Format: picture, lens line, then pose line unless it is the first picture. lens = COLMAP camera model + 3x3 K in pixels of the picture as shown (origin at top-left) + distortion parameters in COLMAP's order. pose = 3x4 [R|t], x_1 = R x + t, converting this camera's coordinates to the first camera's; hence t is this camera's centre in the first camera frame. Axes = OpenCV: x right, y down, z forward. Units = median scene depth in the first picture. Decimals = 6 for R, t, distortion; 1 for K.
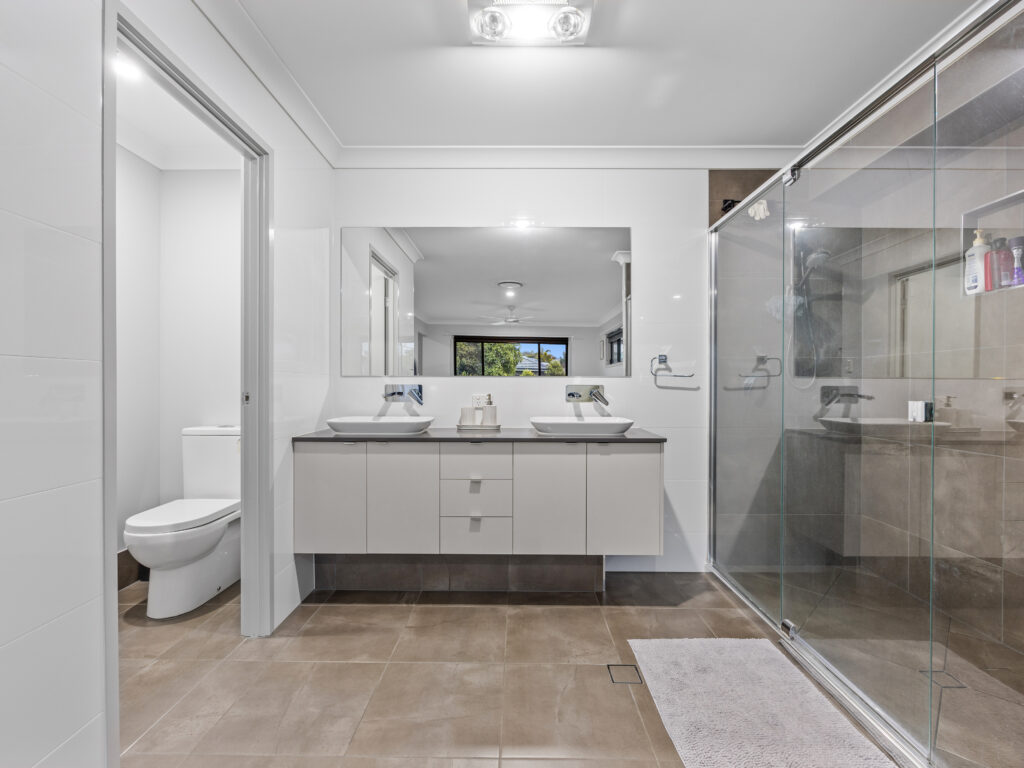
lens RADIAL K [[454.2, 0, 515.8], [0, 454.2, 388.6], [0, 0, 1]] dist [0.000200, 0.000166]
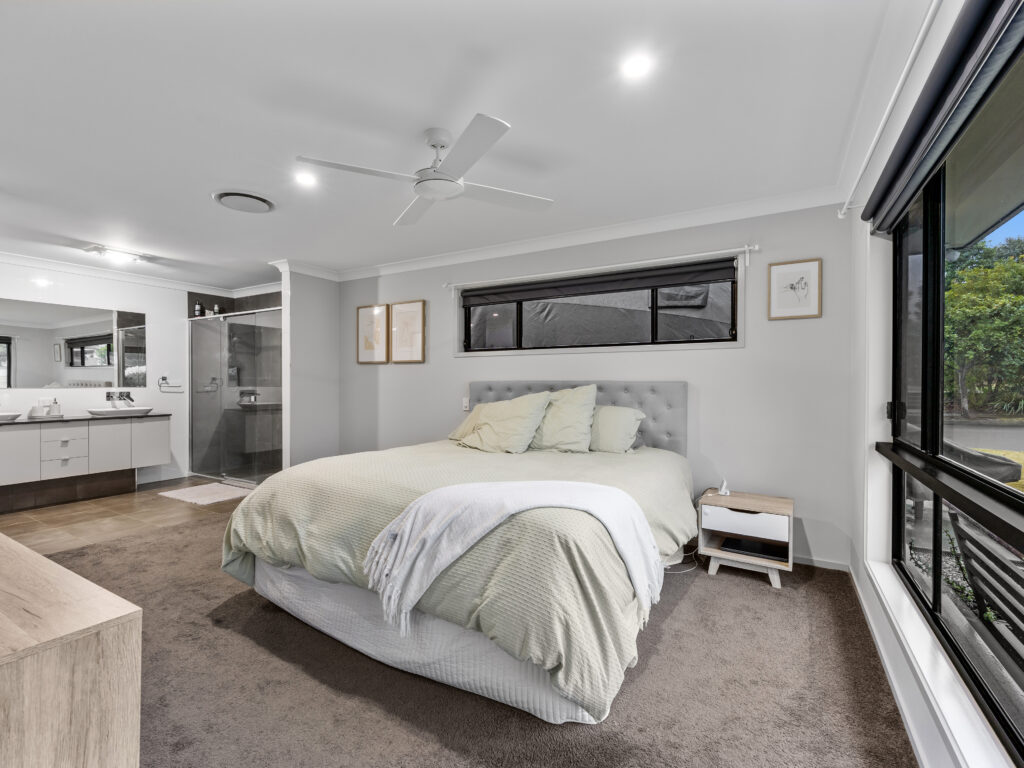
lens RADIAL K [[454.2, 0, 516.1], [0, 454.2, 384.0], [0, 0, 1]] dist [0.000200, 0.000166]
pose [[0.472555, -0.006005, 0.881281, -0.771718], [0.000135, 0.999977, 0.006742, -0.053742], [-0.881301, -0.003067, 0.472545, -1.451770]]
